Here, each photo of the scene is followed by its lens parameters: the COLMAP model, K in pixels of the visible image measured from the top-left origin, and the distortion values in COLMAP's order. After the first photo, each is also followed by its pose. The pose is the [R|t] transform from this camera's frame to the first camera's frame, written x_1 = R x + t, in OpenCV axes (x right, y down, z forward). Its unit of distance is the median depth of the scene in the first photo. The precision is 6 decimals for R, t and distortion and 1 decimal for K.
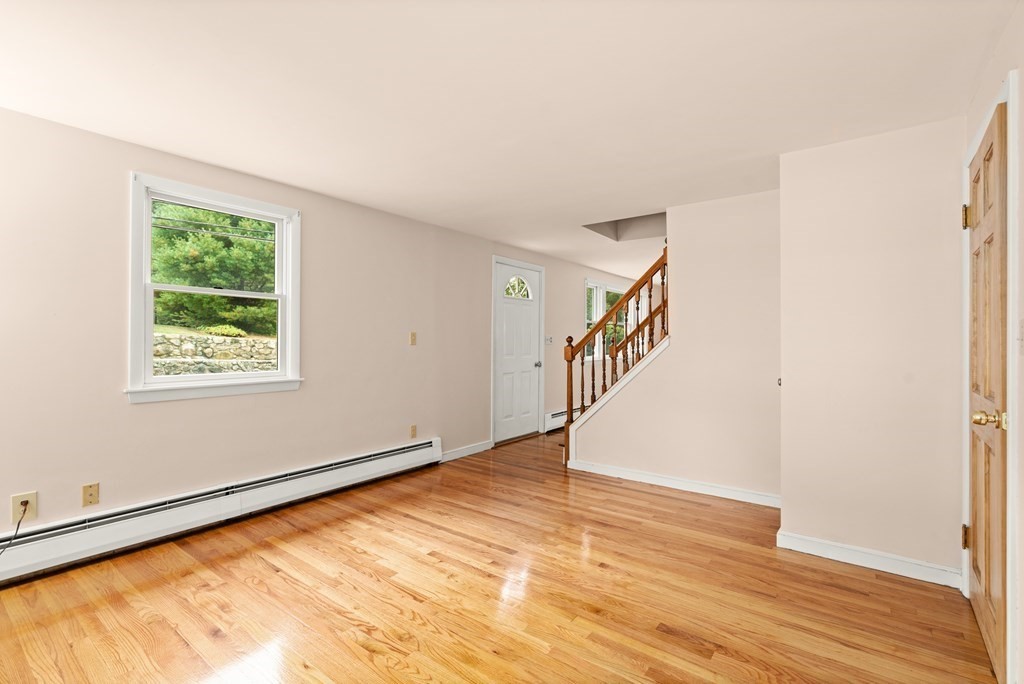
lens RADIAL K [[477.8, 0, 493.1], [0, 477.8, 342.2], [0, 0, 1]] dist [-0.005558, 0.001476]
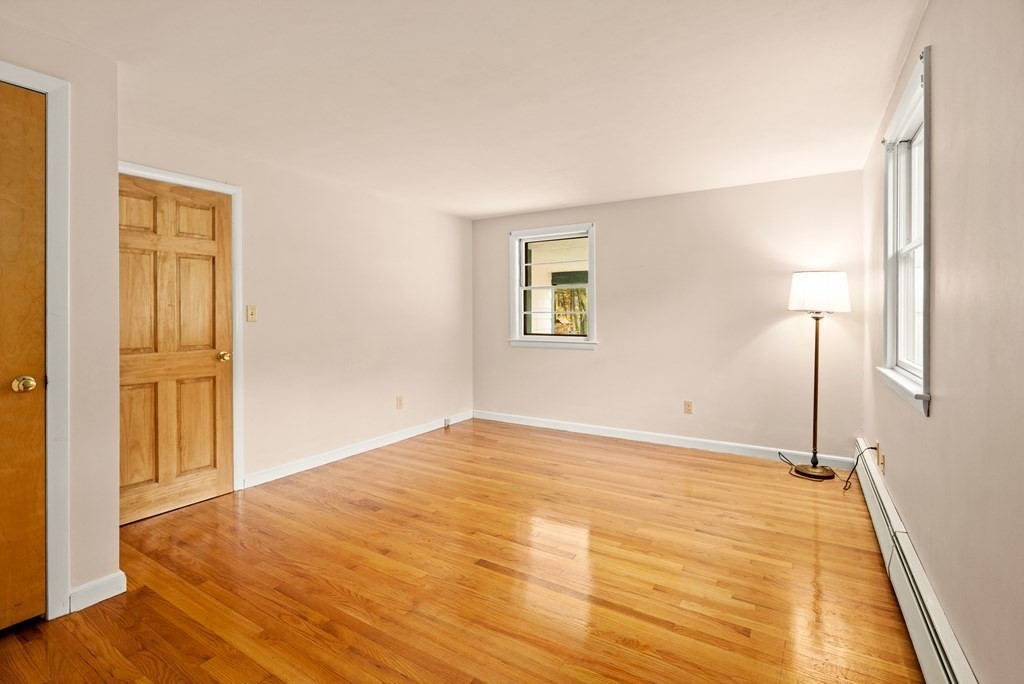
lens RADIAL K [[477.8, 0, 493.1], [0, 477.8, 342.2], [0, 0, 1]] dist [-0.005558, 0.001476]
pose [[-0.995886, -0.000207, -0.090616, 0.100476], [-0.004686, 0.998777, 0.049216, 0.003858], [0.090495, 0.049438, -0.994669, 1.903979]]
